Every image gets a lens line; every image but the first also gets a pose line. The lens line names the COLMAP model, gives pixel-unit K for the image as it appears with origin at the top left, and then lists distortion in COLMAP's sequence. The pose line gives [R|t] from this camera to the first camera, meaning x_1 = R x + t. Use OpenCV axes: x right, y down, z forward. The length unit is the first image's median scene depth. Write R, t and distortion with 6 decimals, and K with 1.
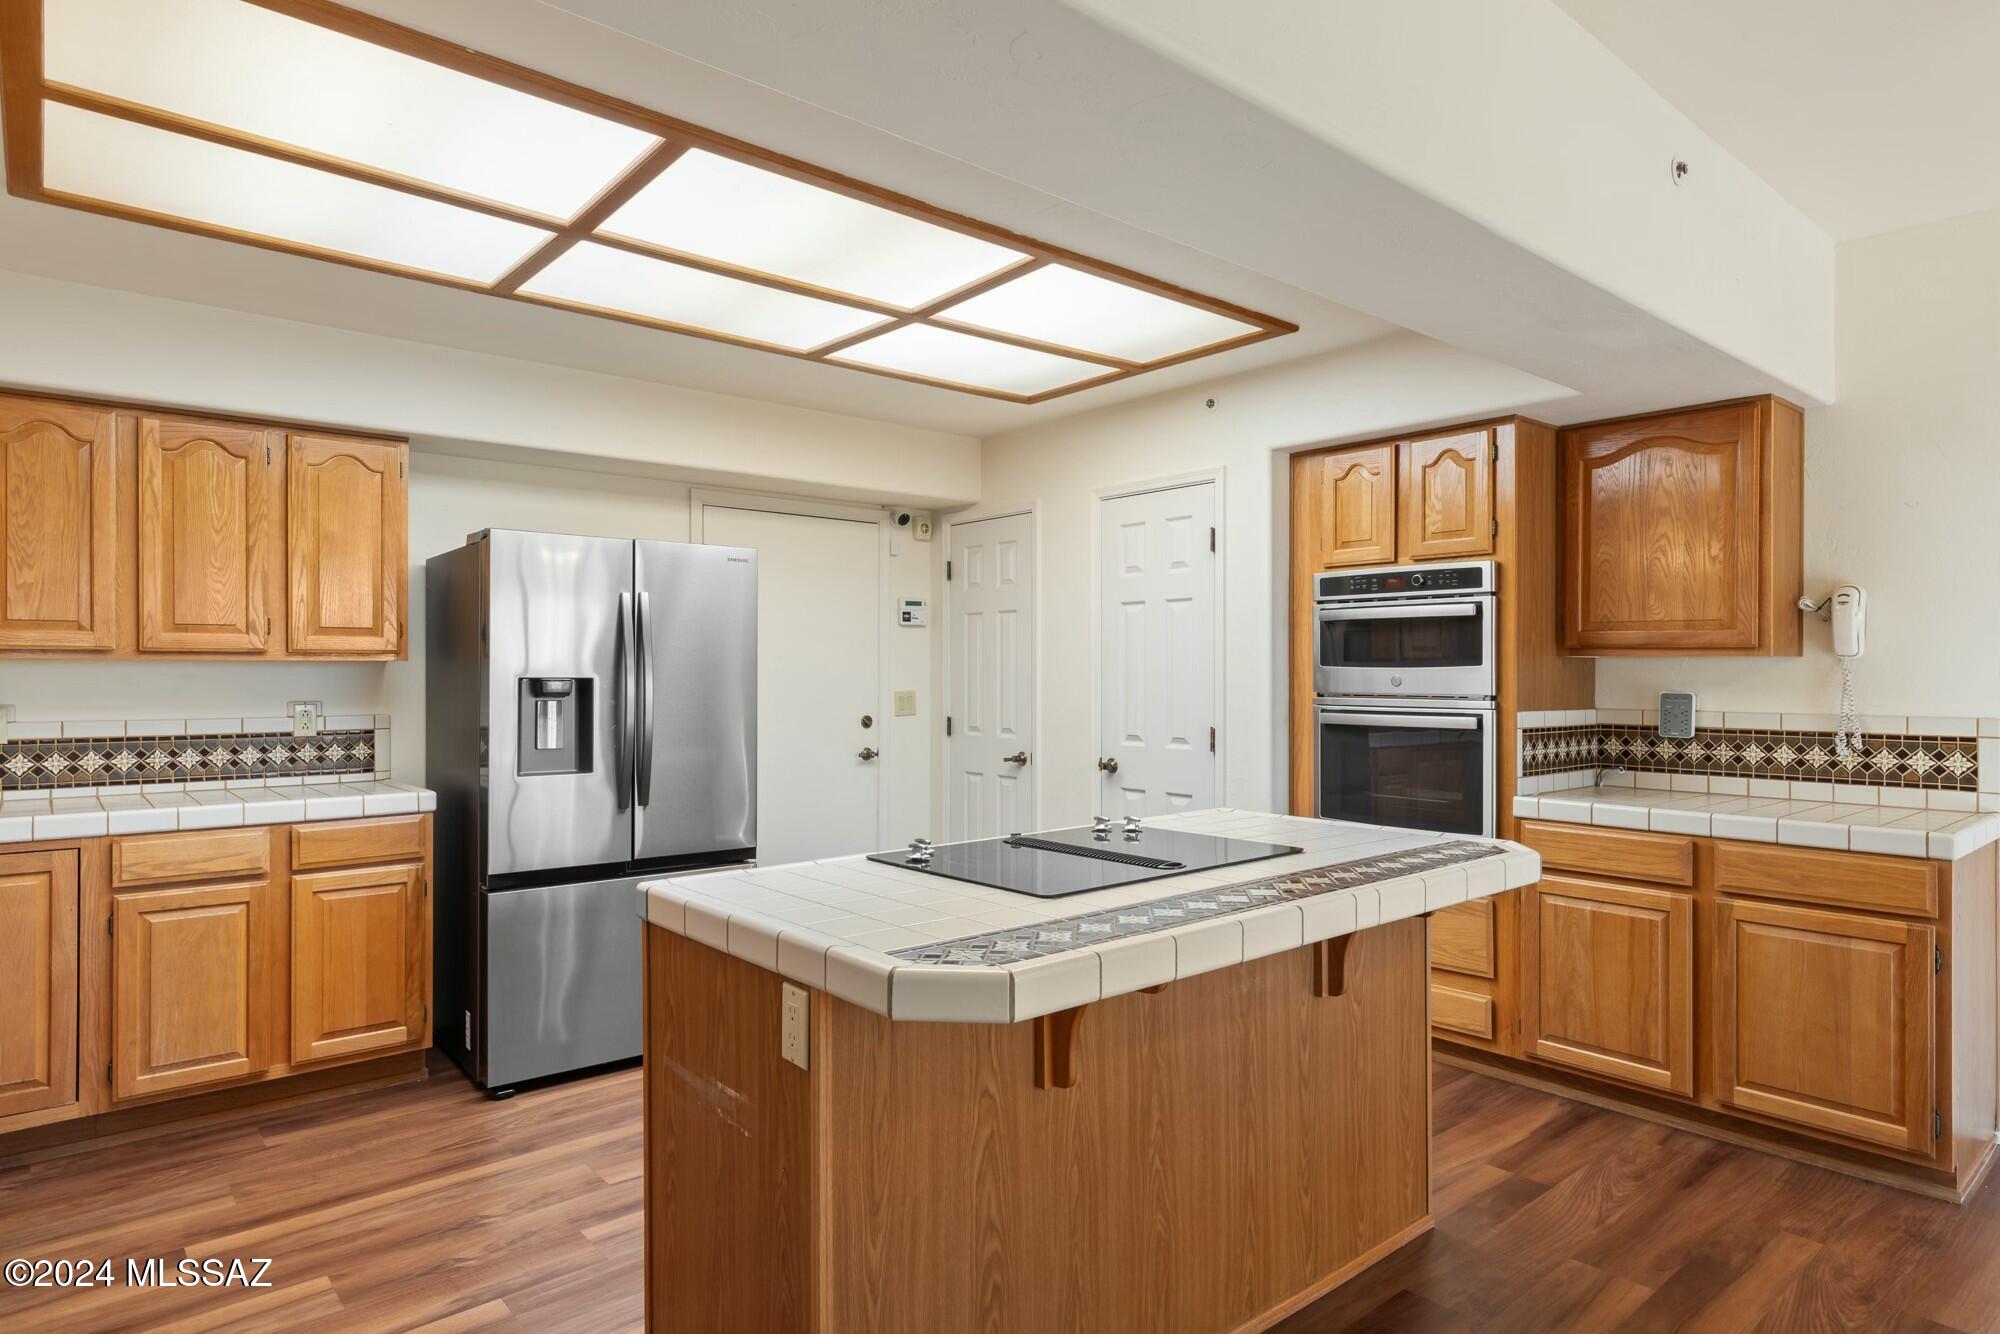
lens RADIAL K [[1127.3, 0, 1000.0], [0, 1127.3, 667.0], [0, 0, 1]] dist [0.006689, -0.001156]
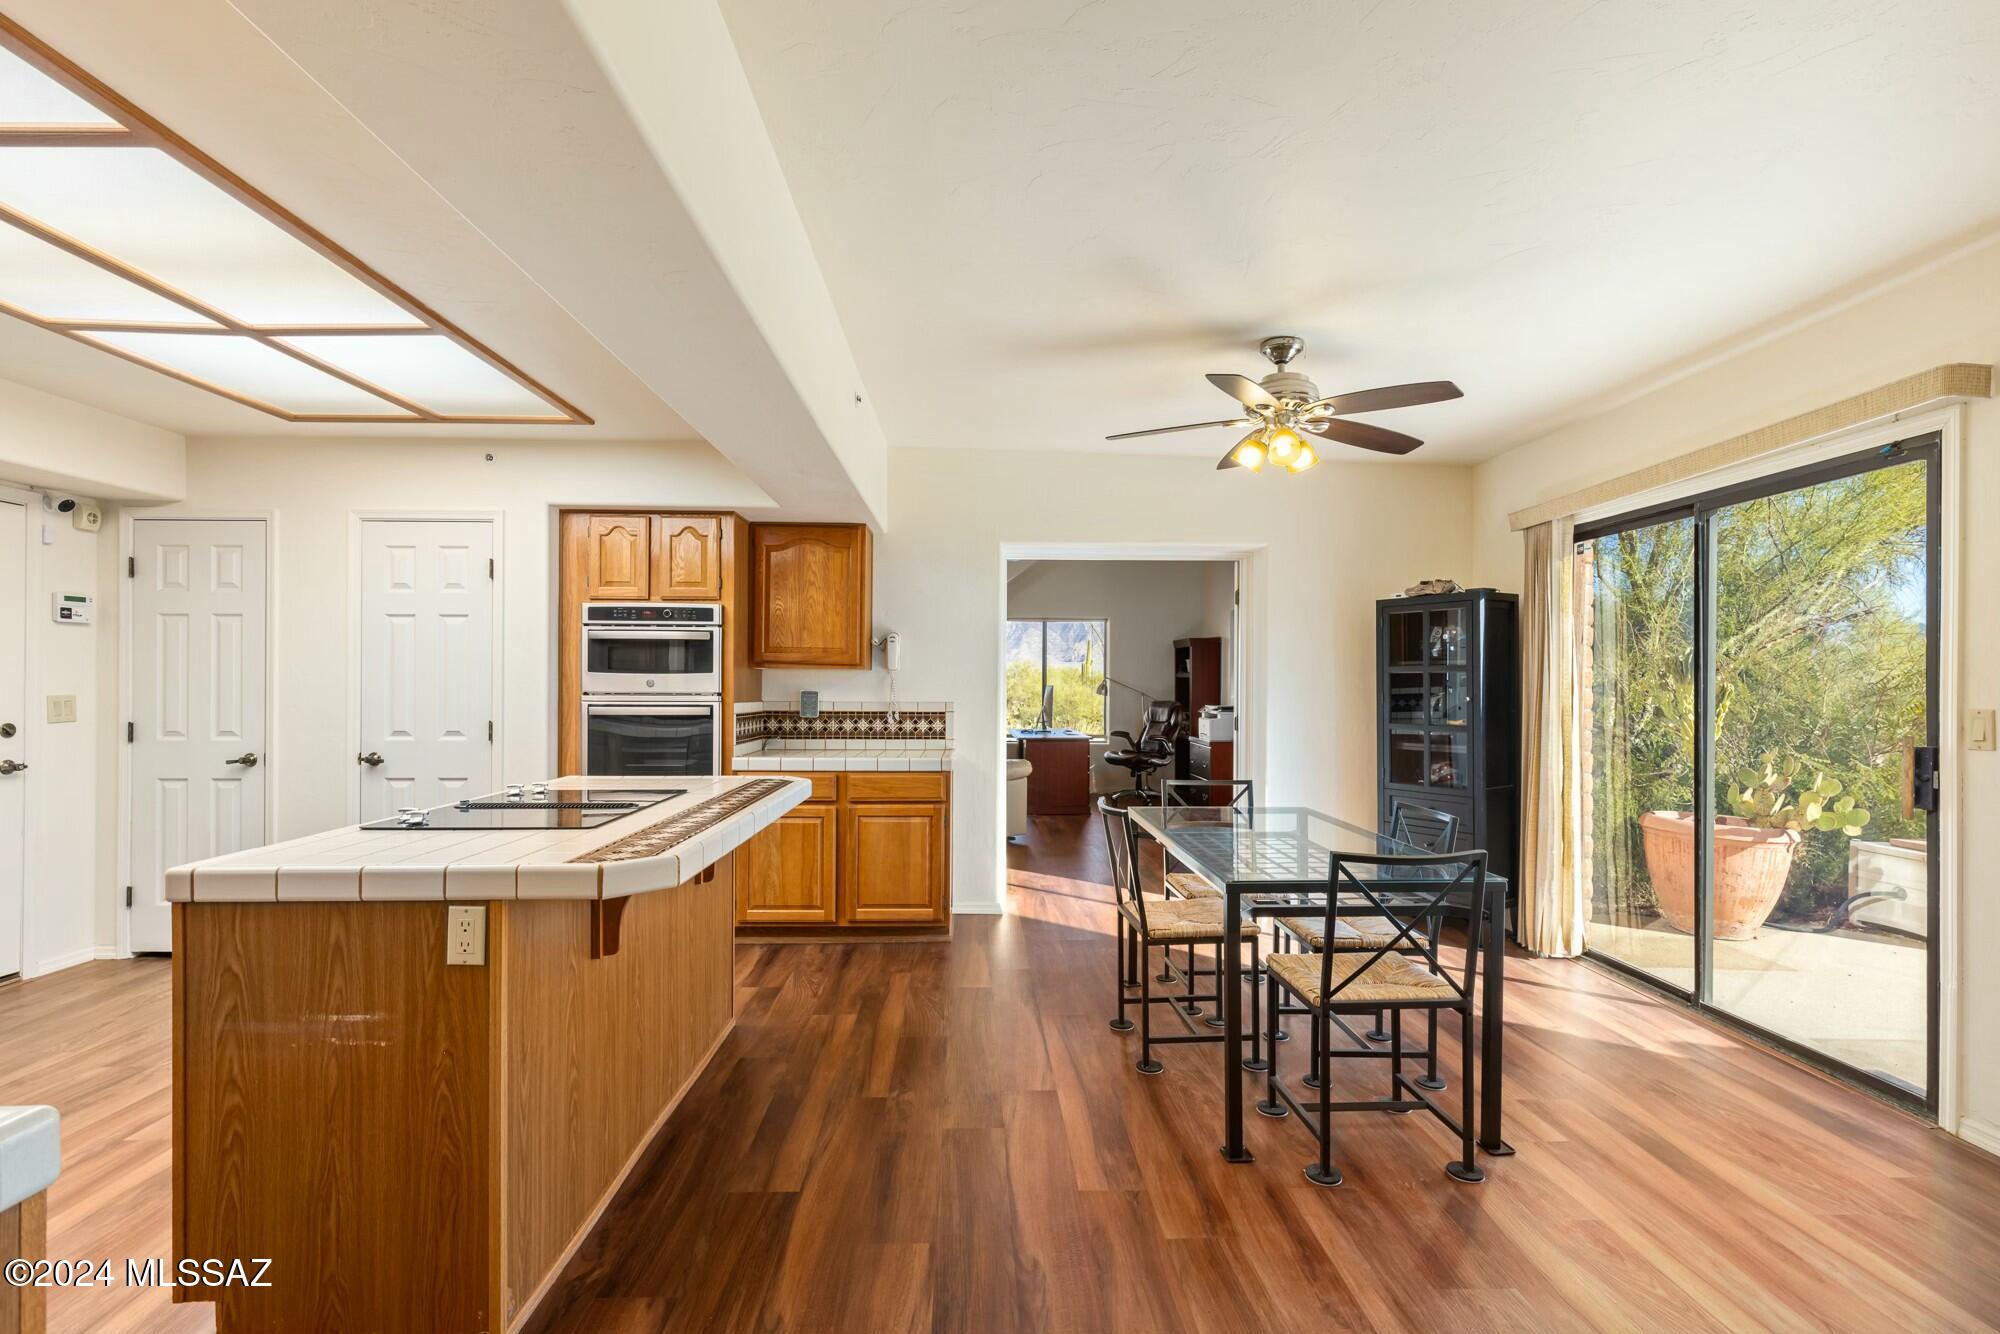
lens RADIAL K [[915.3, 0, 1000.0], [0, 915.3, 667.0], [0, 0, 1]] dist [-0.000714, -0.000257]
pose [[0.623869, 0.018167, 0.781318, -0.295575], [-0.007550, 0.999823, -0.017219, 0.009052], [-0.781493, 0.004844, 0.623896, -0.070401]]
